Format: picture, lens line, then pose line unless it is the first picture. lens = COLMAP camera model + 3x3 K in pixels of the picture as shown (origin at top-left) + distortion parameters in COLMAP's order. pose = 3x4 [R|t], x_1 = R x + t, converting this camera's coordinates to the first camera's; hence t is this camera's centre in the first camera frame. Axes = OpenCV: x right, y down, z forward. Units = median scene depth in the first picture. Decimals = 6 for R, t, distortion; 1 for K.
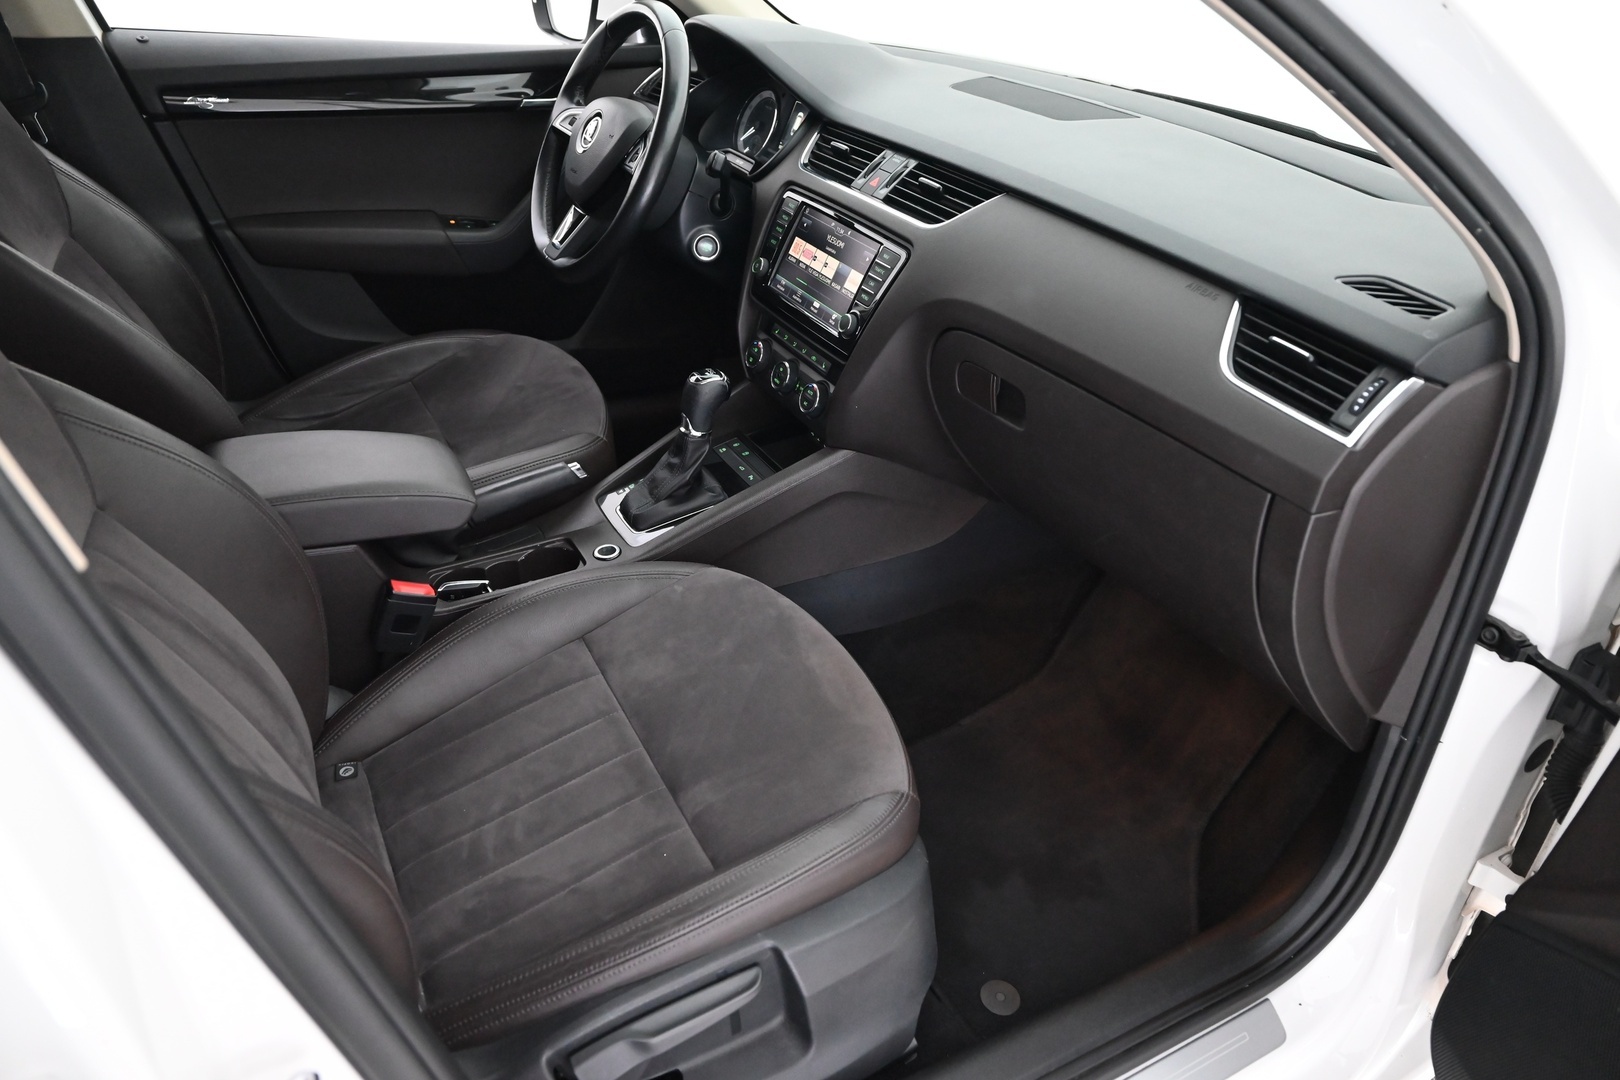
lens RADIAL K [[1118.6, 0, 808.8], [0, 1118.6, 538.4], [0, 0, 1]] dist [0.008936, 0.002196]
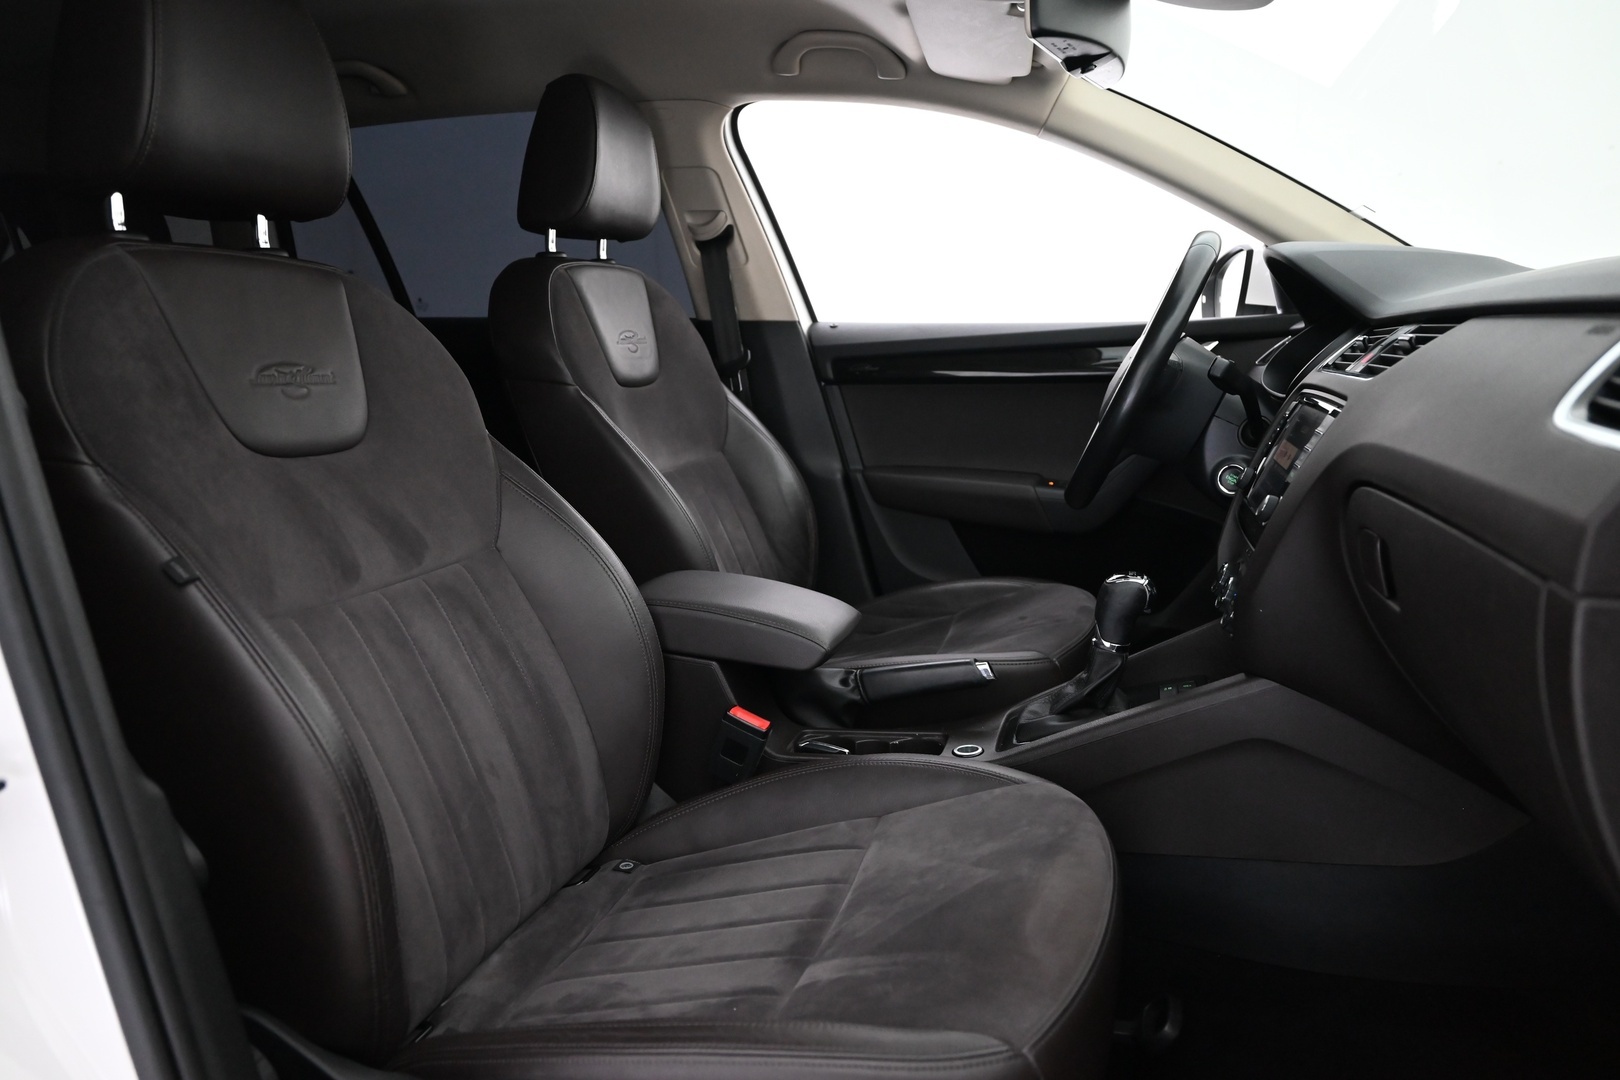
lens RADIAL K [[1118.6, 0, 808.5], [0, 1118.6, 541.3], [0, 0, 1]] dist [0.008936, 0.002196]
pose [[0.704672, 0.049035, -0.707837, 0.334823], [-0.305766, 0.921210, -0.240583, 0.107371], [0.640269, 0.385964, 0.664144, 0.262038]]
